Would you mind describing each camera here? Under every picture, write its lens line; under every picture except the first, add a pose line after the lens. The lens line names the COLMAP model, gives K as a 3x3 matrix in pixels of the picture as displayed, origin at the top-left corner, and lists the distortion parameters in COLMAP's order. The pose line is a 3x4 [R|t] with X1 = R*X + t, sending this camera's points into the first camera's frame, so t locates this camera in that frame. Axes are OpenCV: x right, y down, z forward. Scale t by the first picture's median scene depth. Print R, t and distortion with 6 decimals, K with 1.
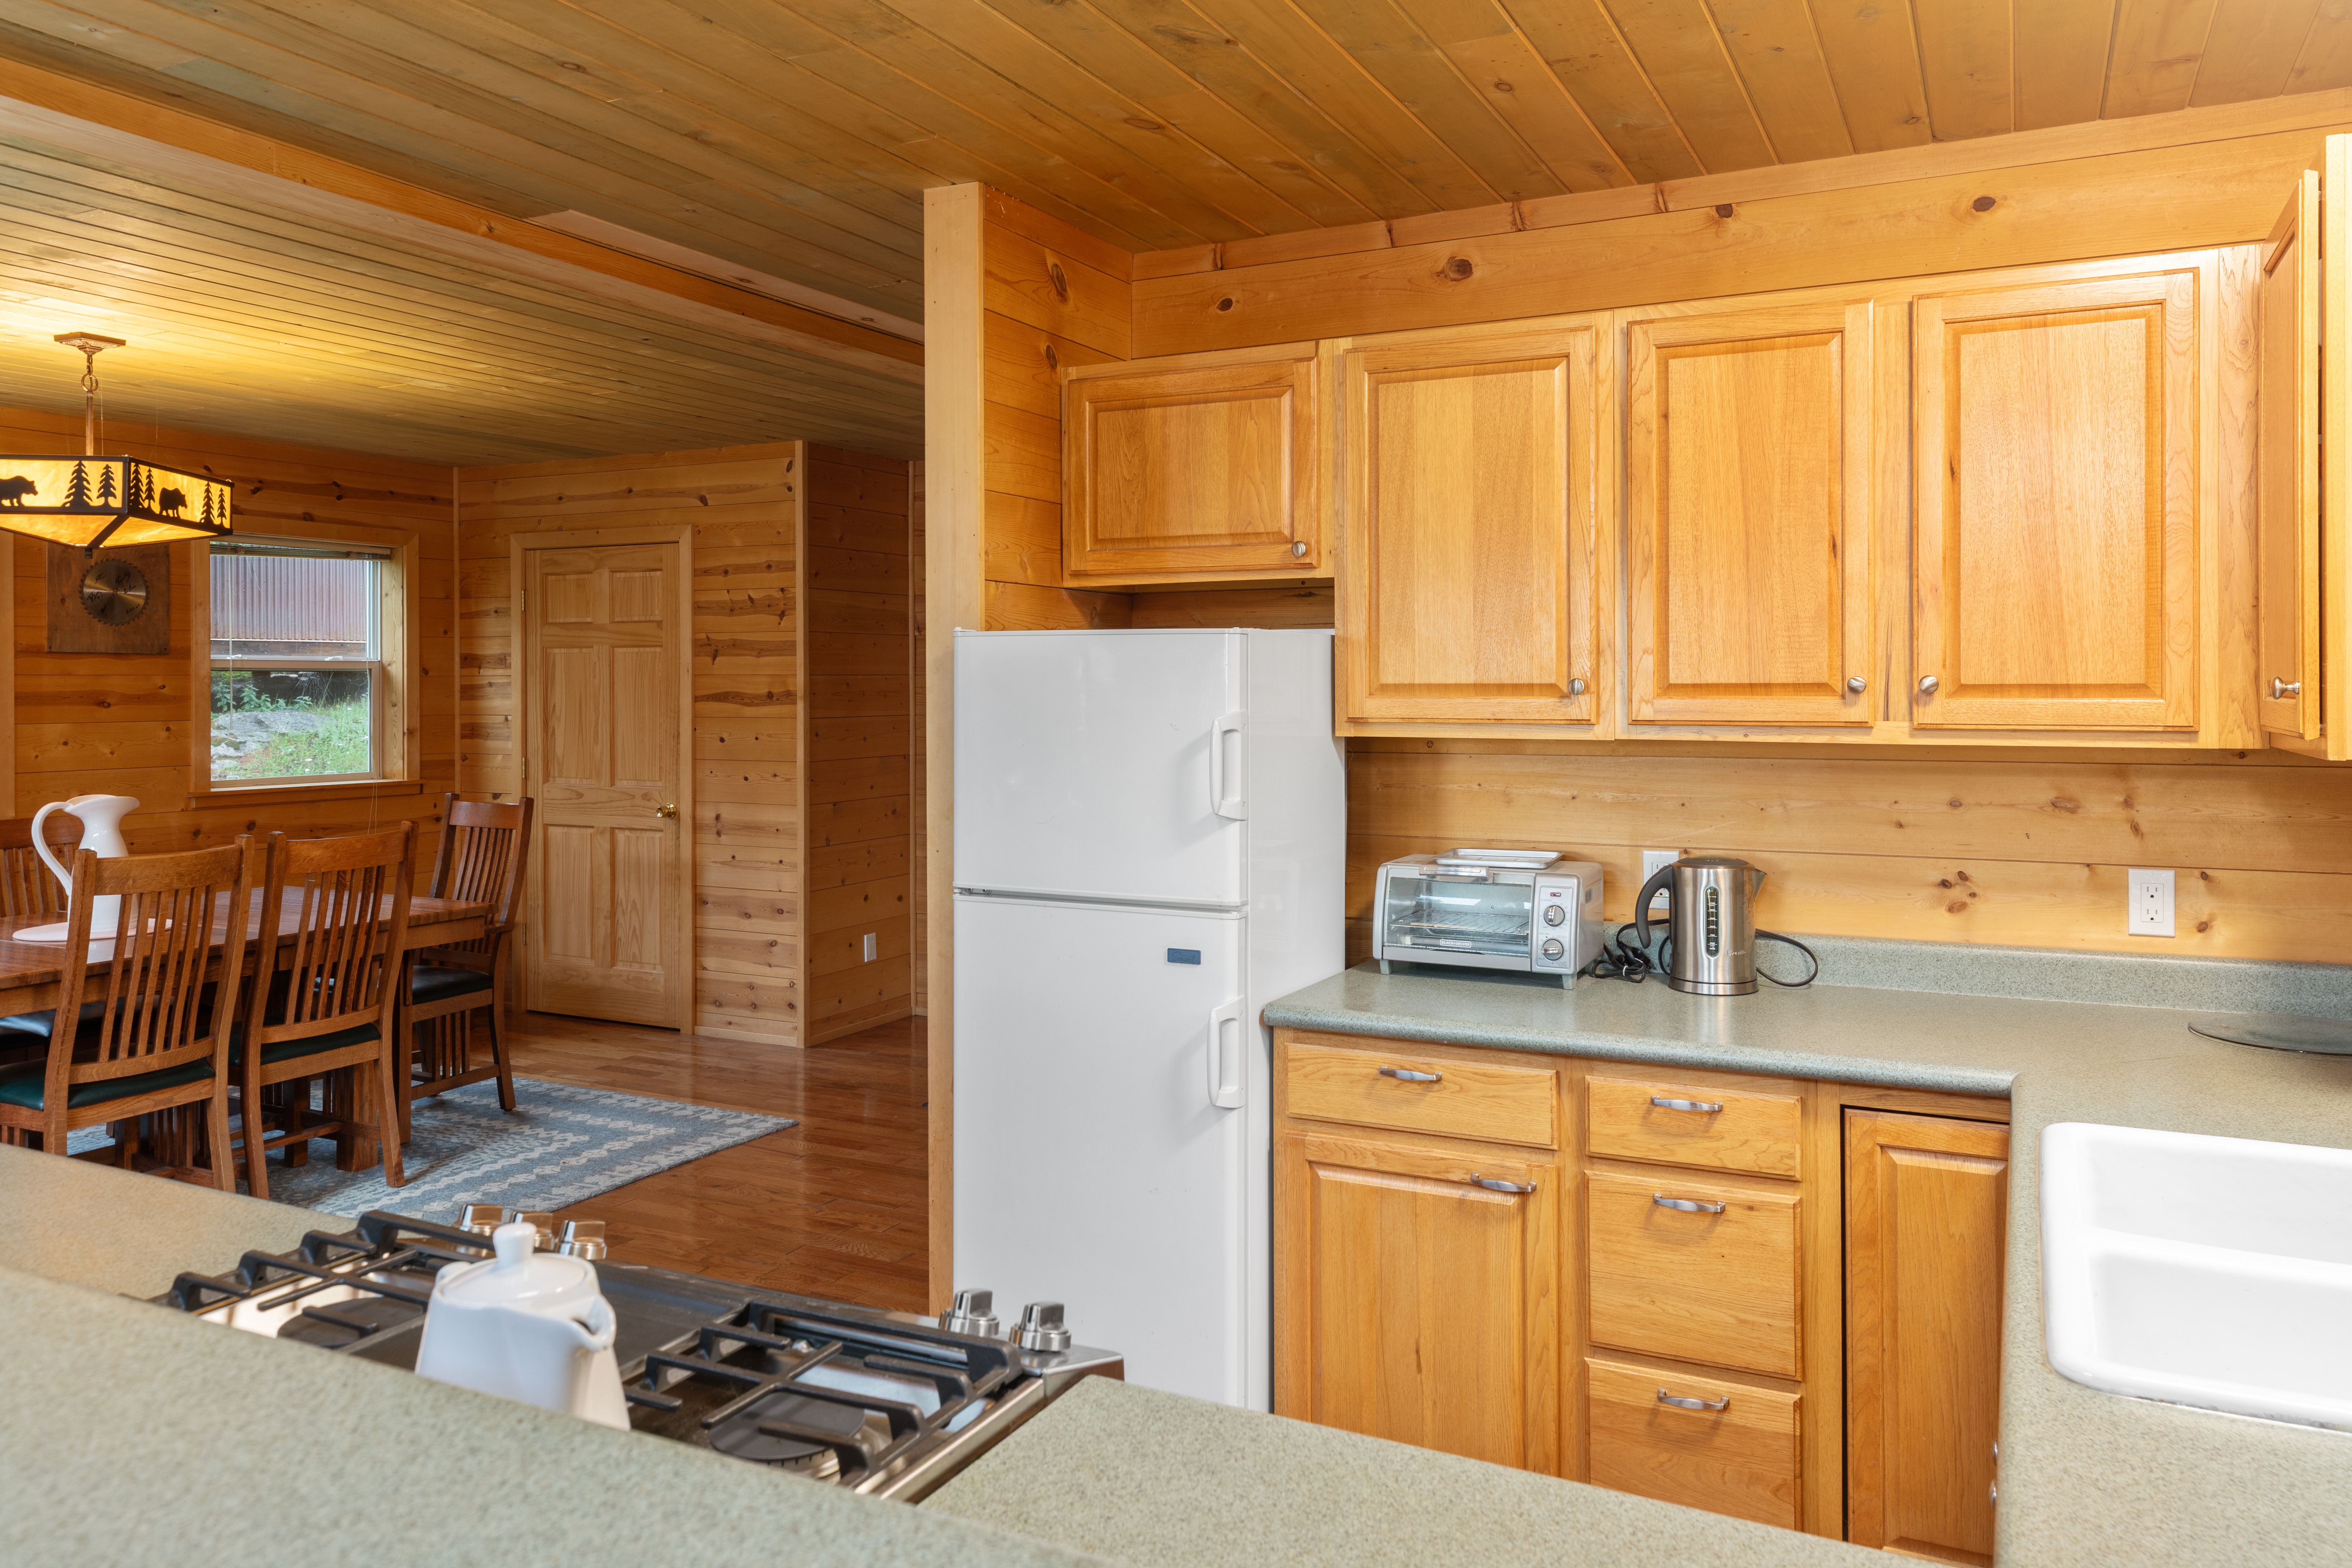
lens RADIAL K [[1648.9, 0, 1193.1], [0, 1648.9, 684.8], [0, 0, 1]] dist [0.011623, 0.001937]
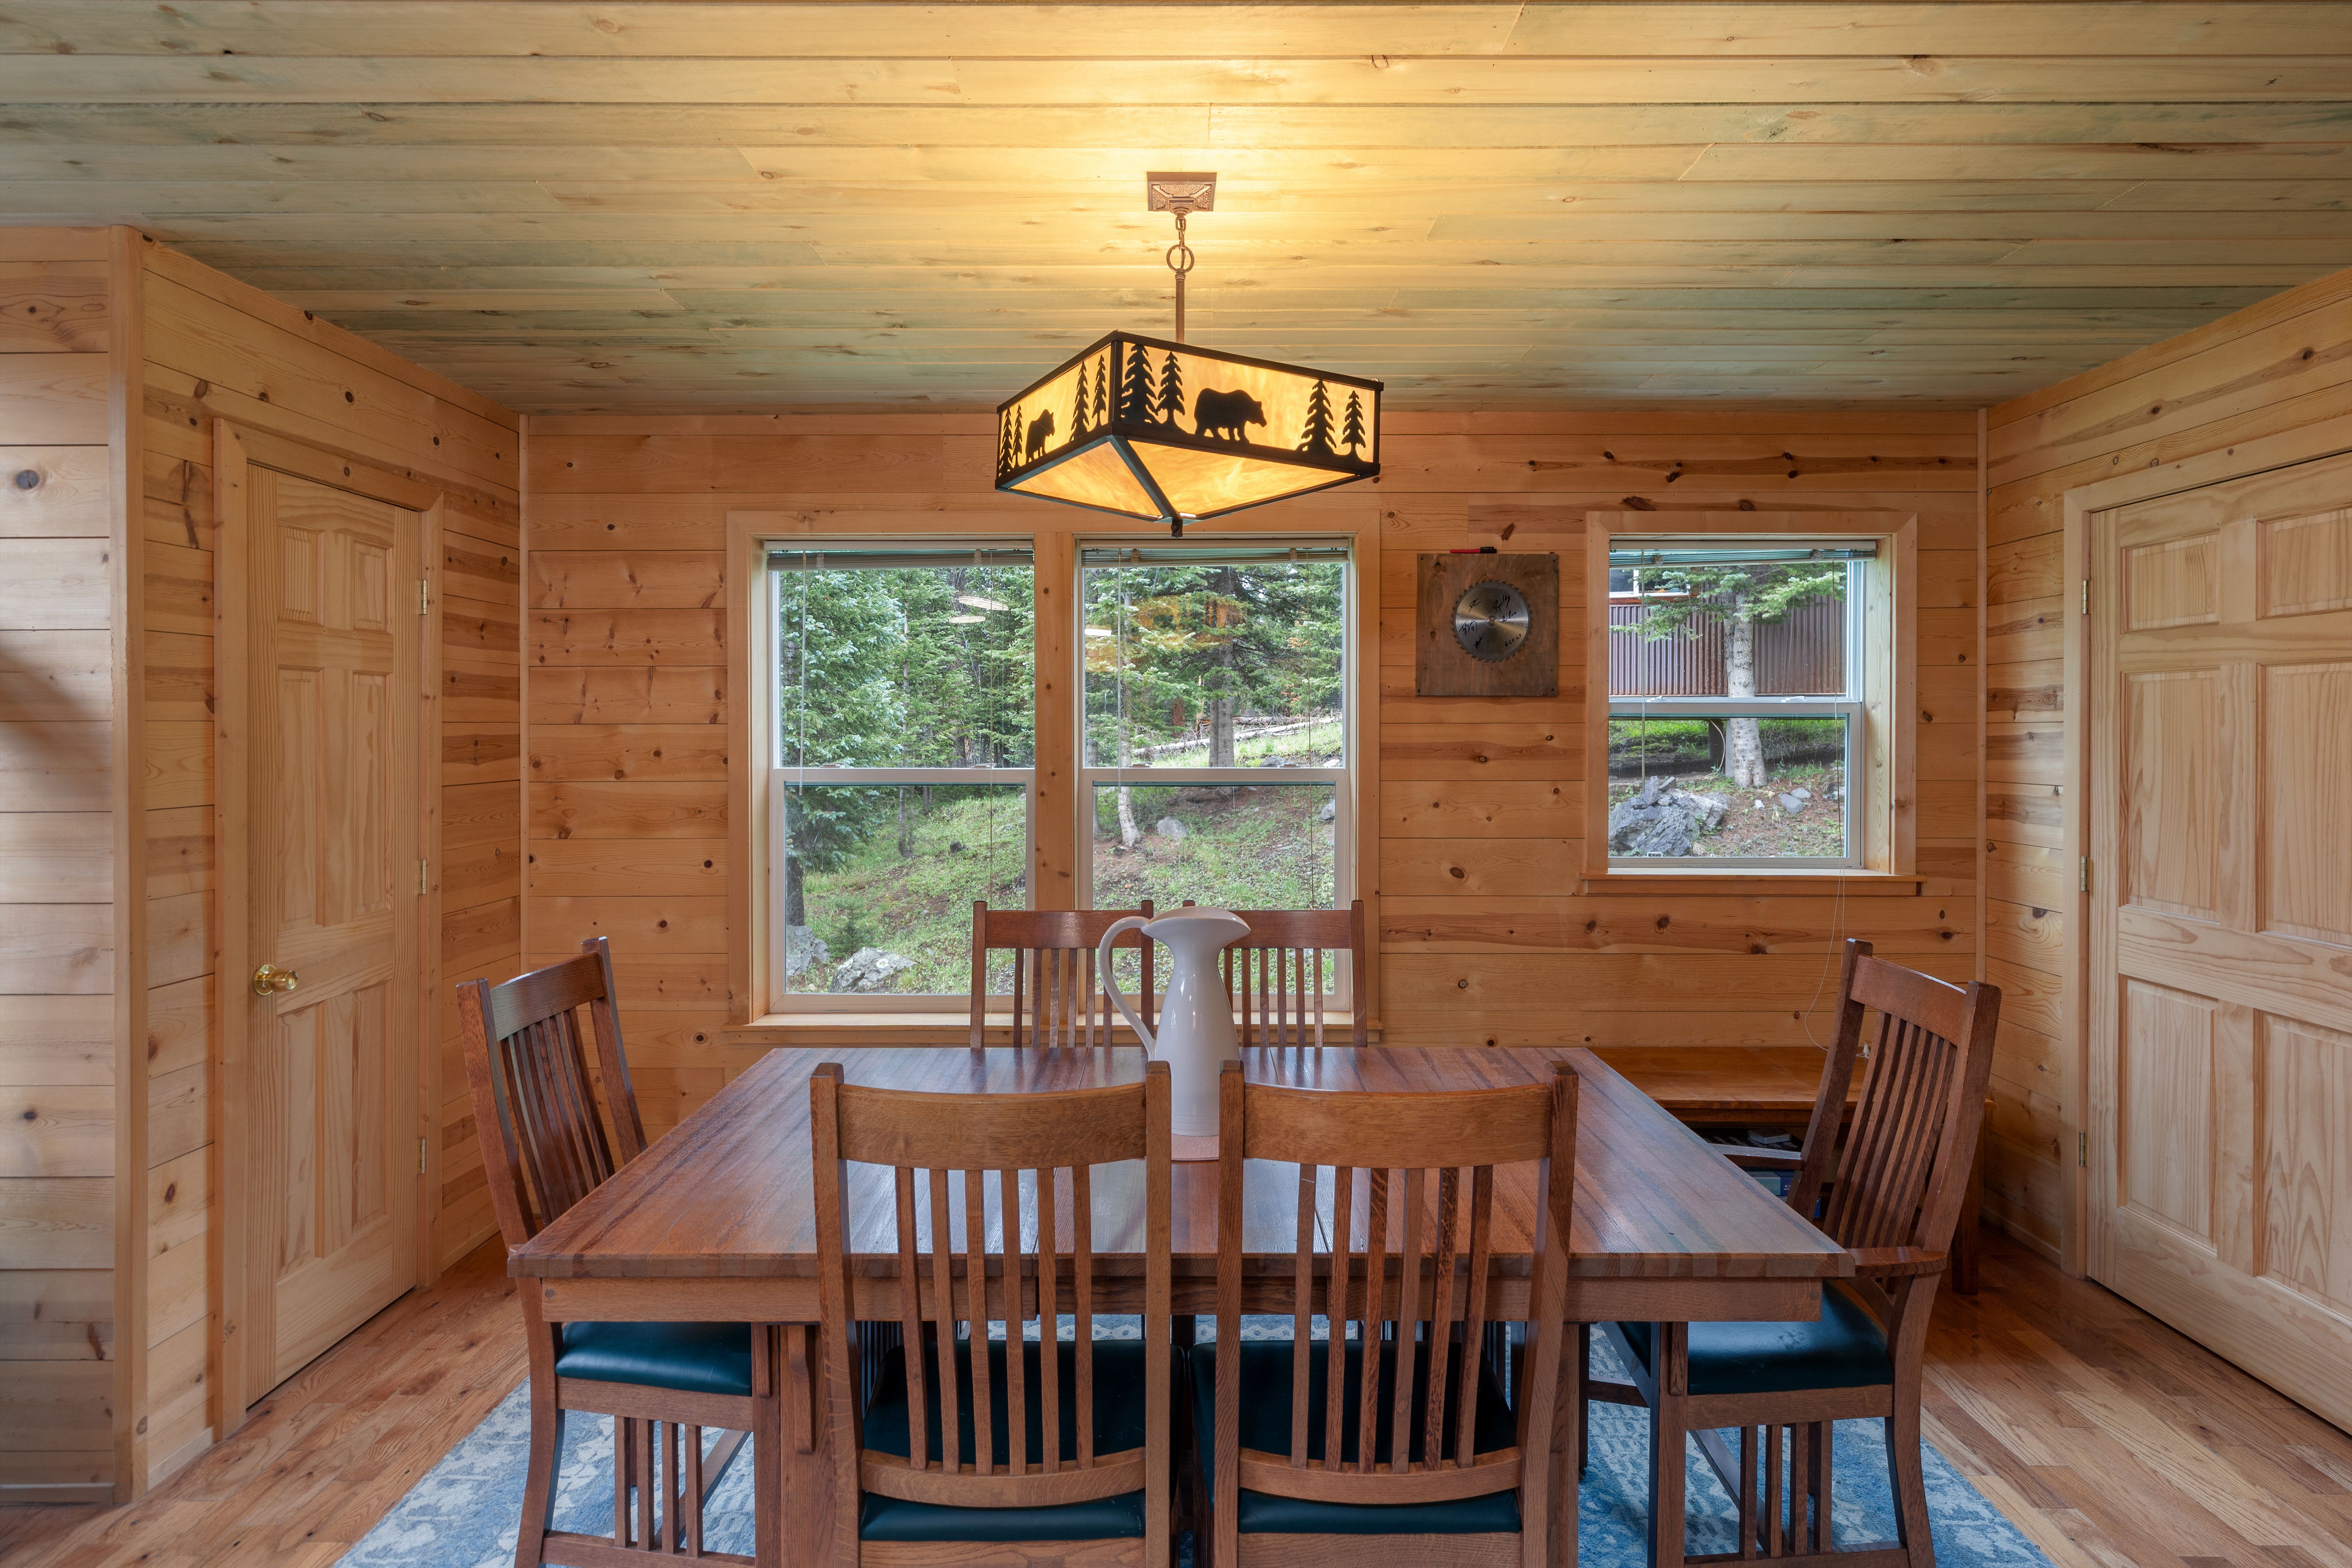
lens RADIAL K [[1215.1, 0, 1193.3], [0, 1215.1, 740.6], [0, 0, 1]] dist [0.000193, -0.001460]
pose [[0.456388, 0.007483, -0.889749, -0.174730], [-0.002528, 0.999972, 0.007113, -0.000930], [0.889777, -0.000997, 0.456394, 0.558123]]
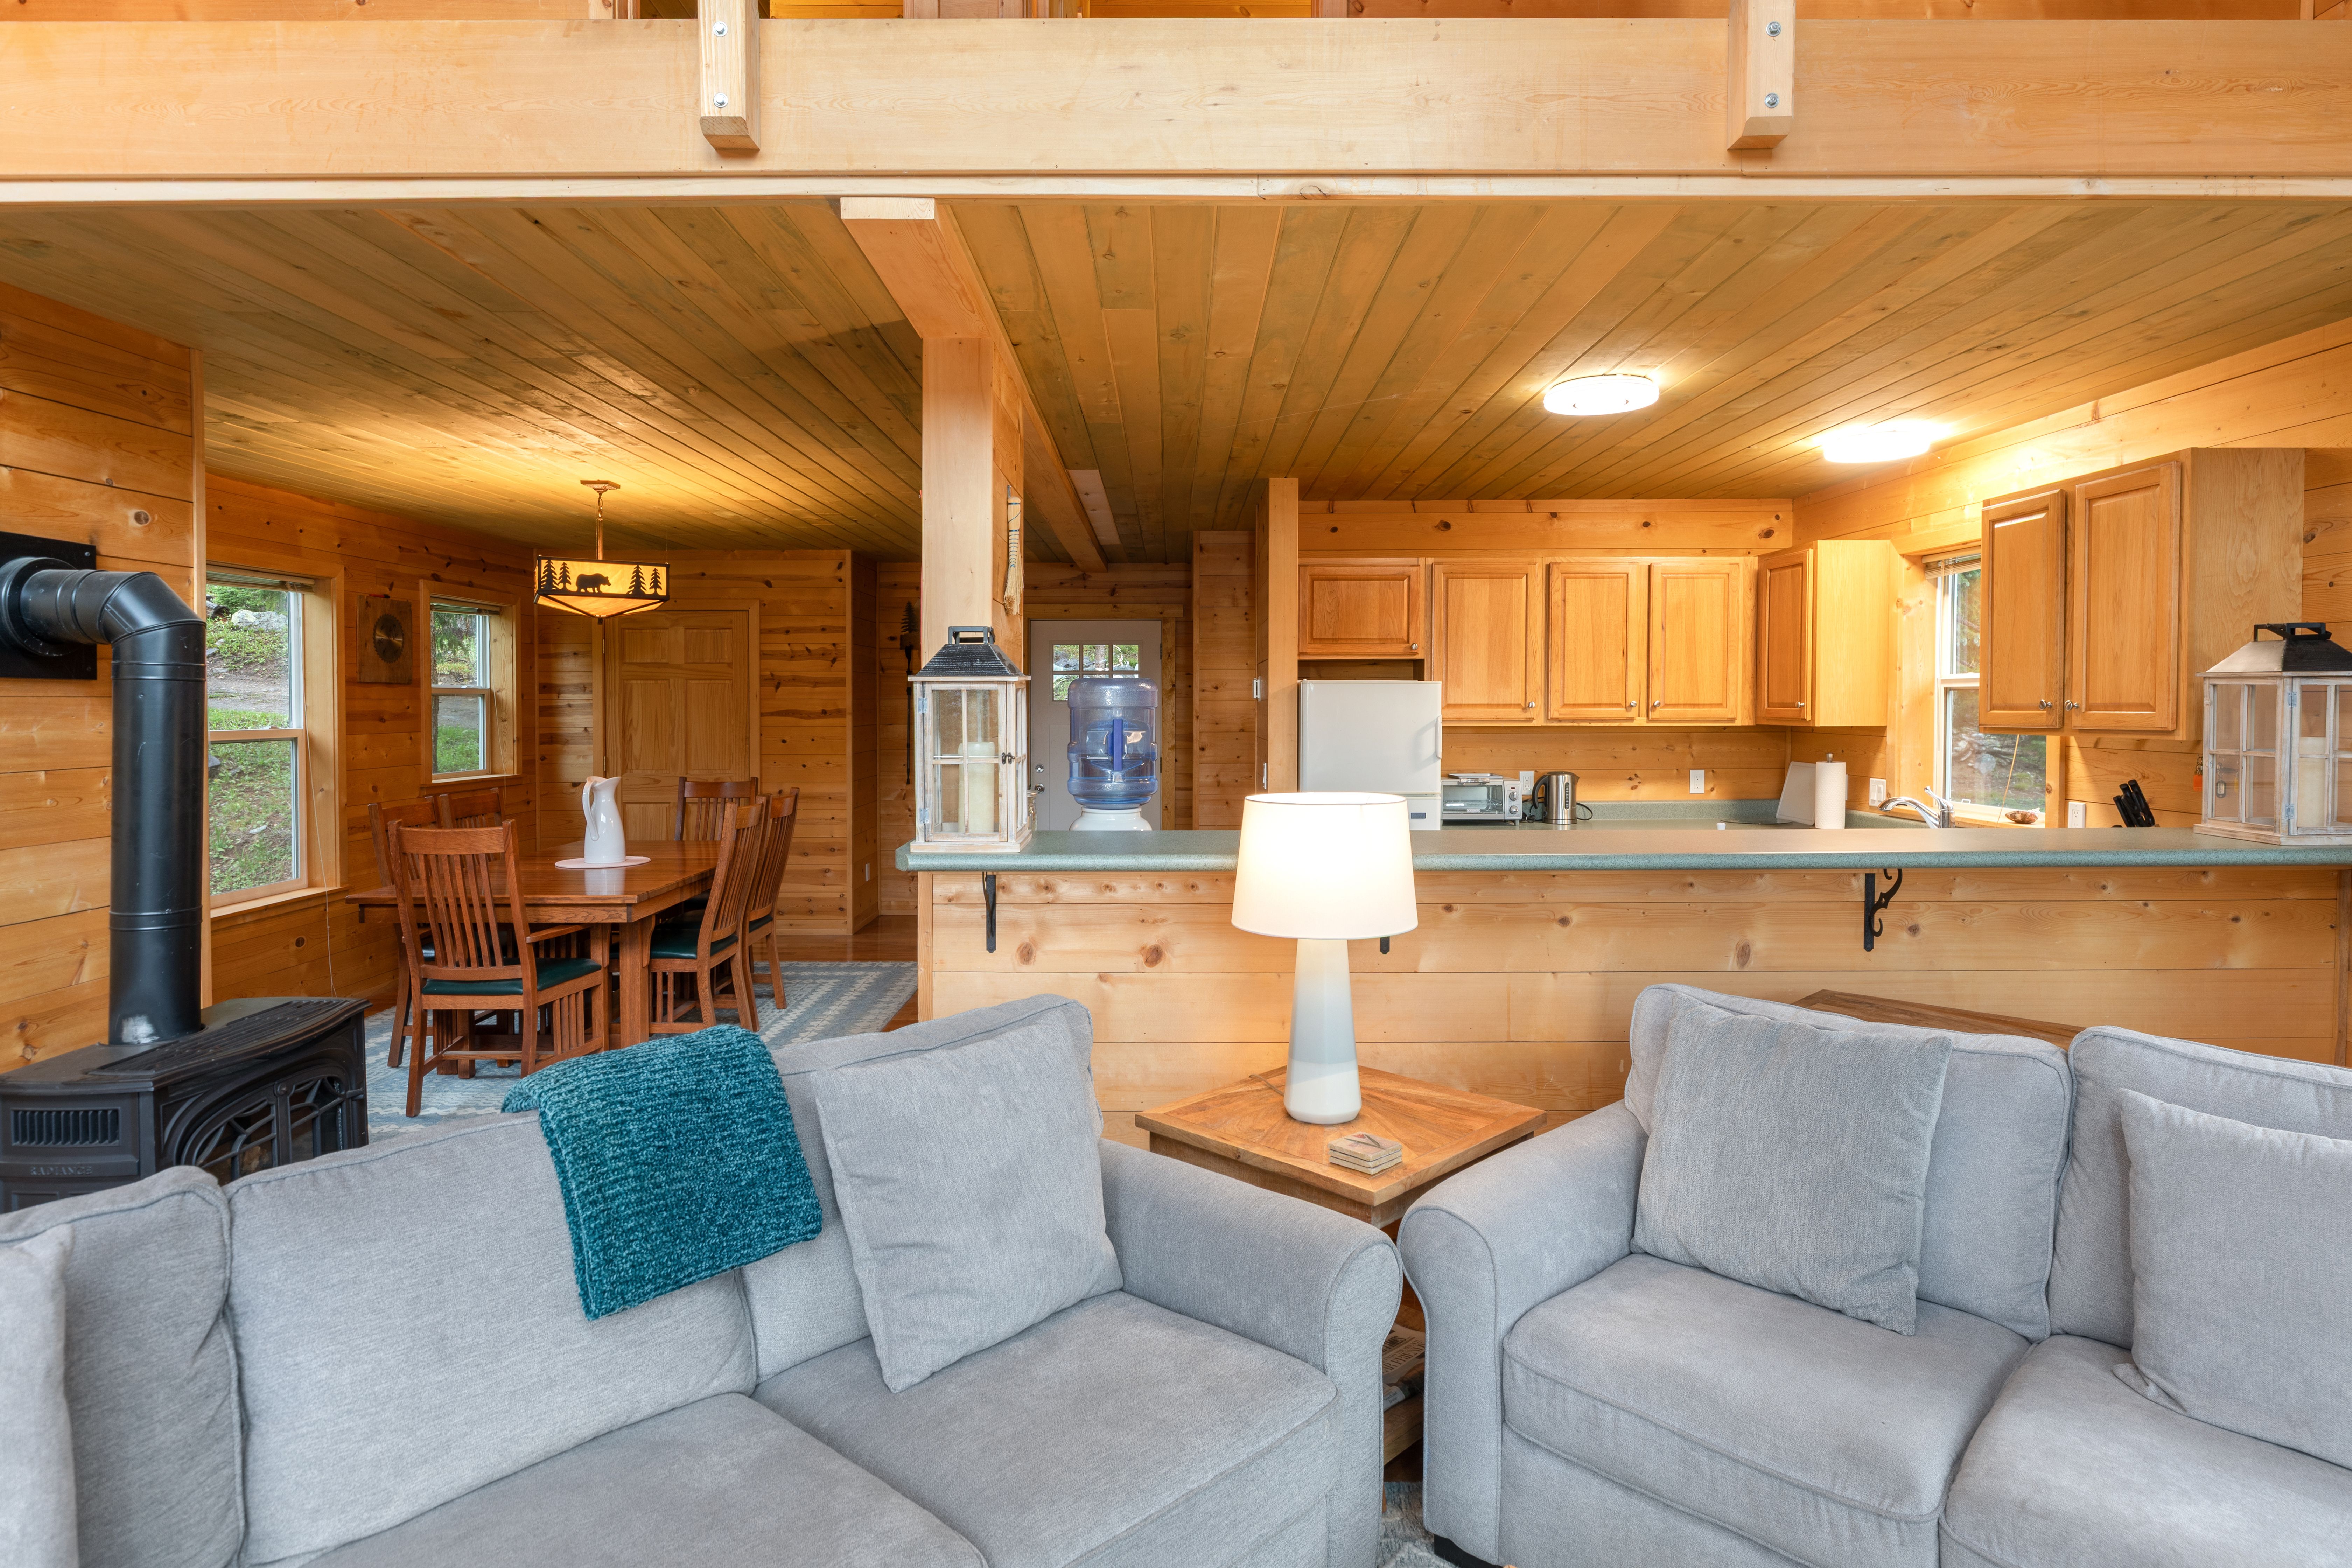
lens RADIAL K [[1269.0, 0, 1168.0], [0, 1269.0, 724.1], [0, 0, 1]] dist [0.001217, 0.000223]
pose [[0.889452, -0.008258, 0.456953, -0.520128], [0.001481, 0.999884, 0.015187, 0.000117], [-0.457025, -0.012831, 0.889361, -0.216068]]
